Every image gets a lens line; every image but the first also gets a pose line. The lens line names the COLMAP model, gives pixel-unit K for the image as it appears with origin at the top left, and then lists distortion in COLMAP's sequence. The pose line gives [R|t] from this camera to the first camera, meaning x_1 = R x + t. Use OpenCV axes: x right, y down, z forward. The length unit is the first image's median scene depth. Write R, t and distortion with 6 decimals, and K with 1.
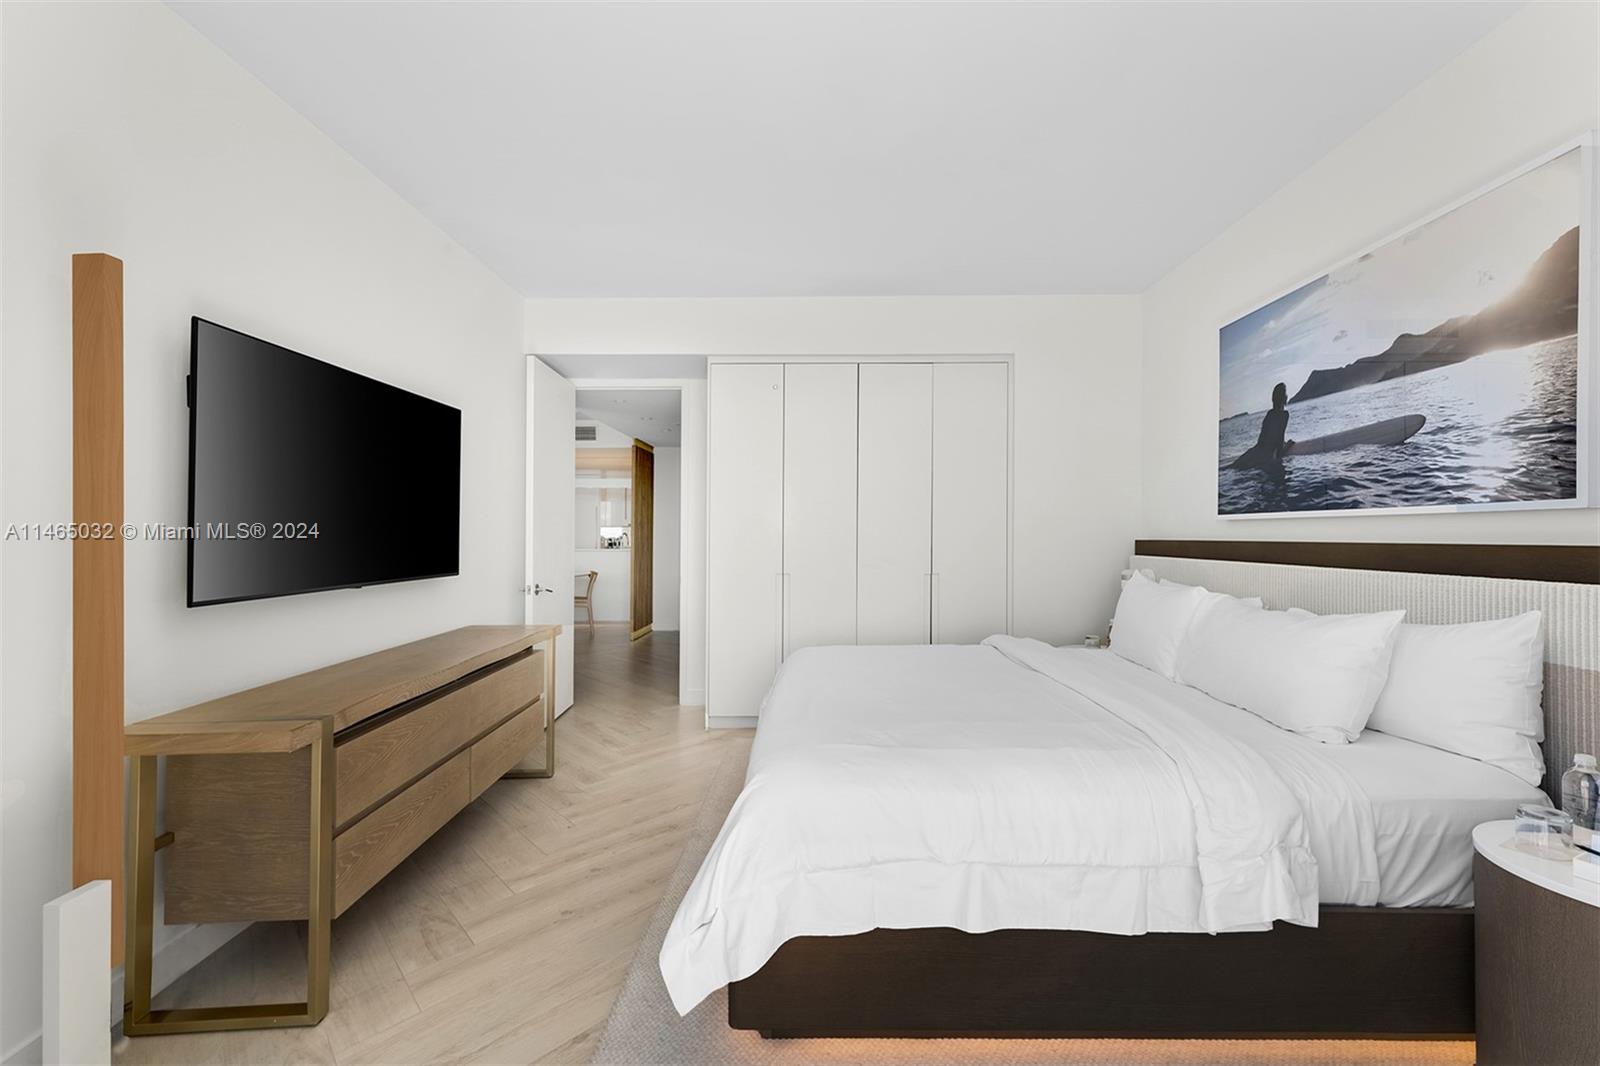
lens RADIAL K [[651.8, 0, 799.2], [0, 651.8, 522.8], [0, 0, 1]] dist [0.002126, 0.000144]
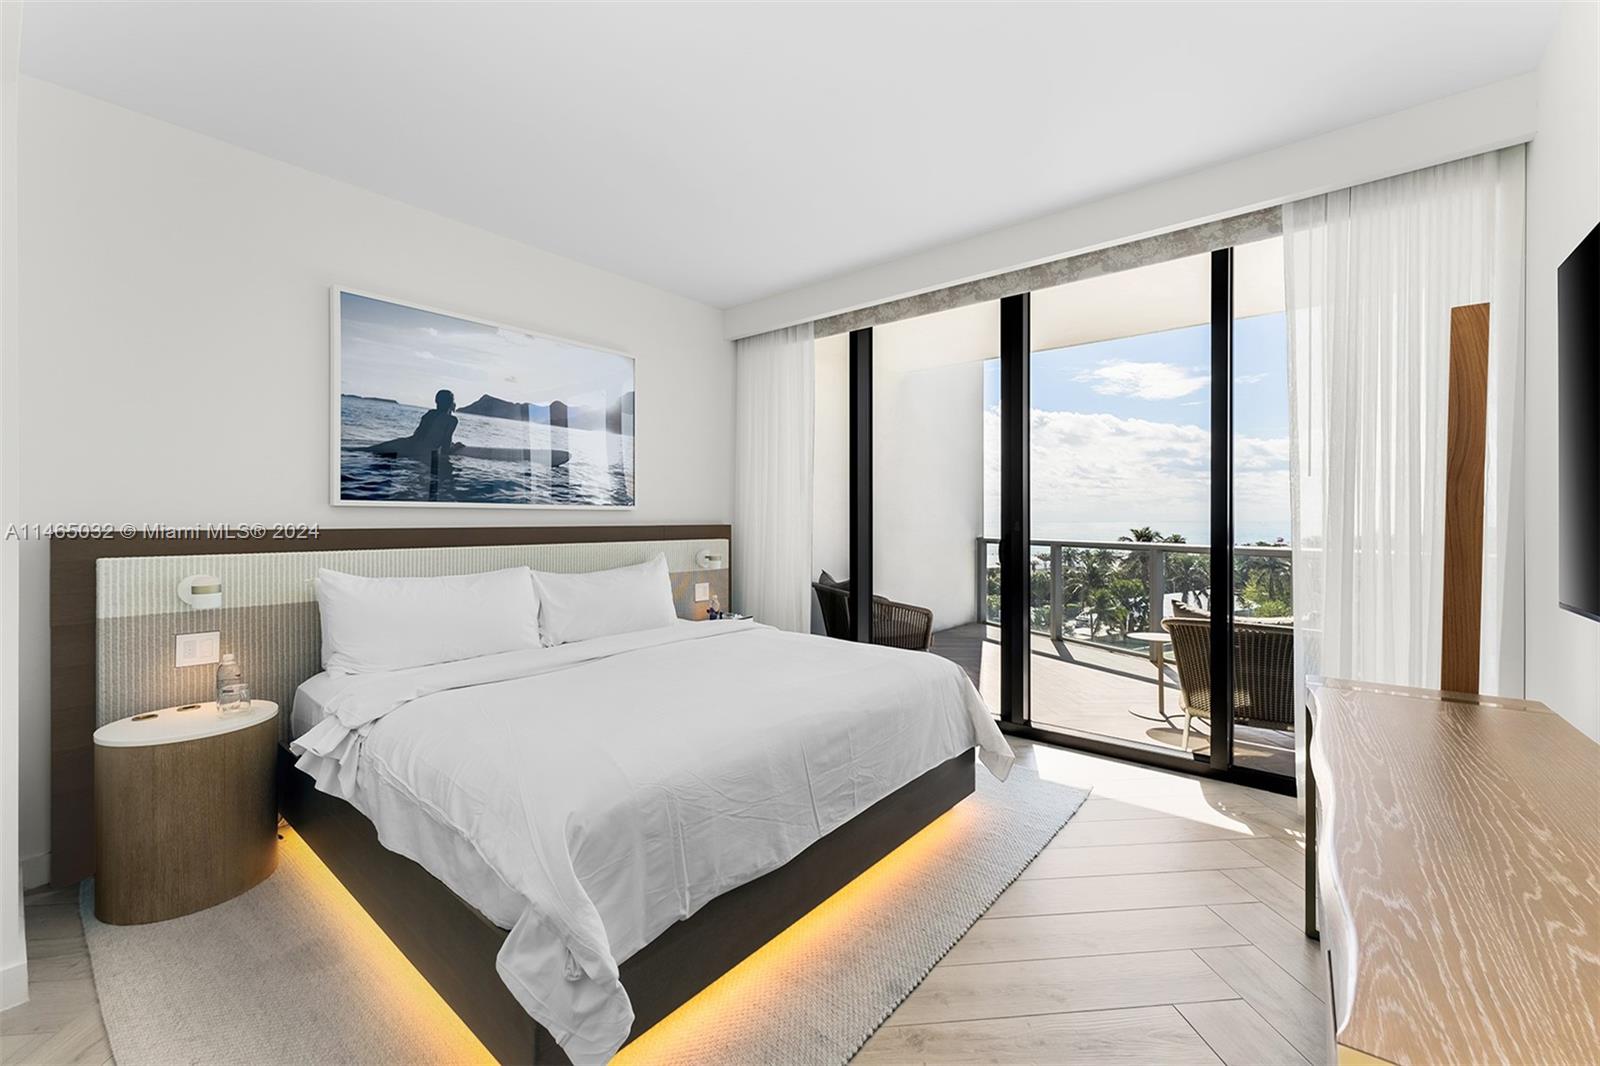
lens RADIAL K [[651.8, 0, 799.2], [0, 651.8, 522.8], [0, 0, 1]] dist [0.002126, 0.000144]
pose [[-0.766463, -0.008401, 0.642233, -0.494723], [-0.016713, 0.999837, -0.006867, 0.018119], [-0.642071, -0.015997, -0.766479, 1.519116]]
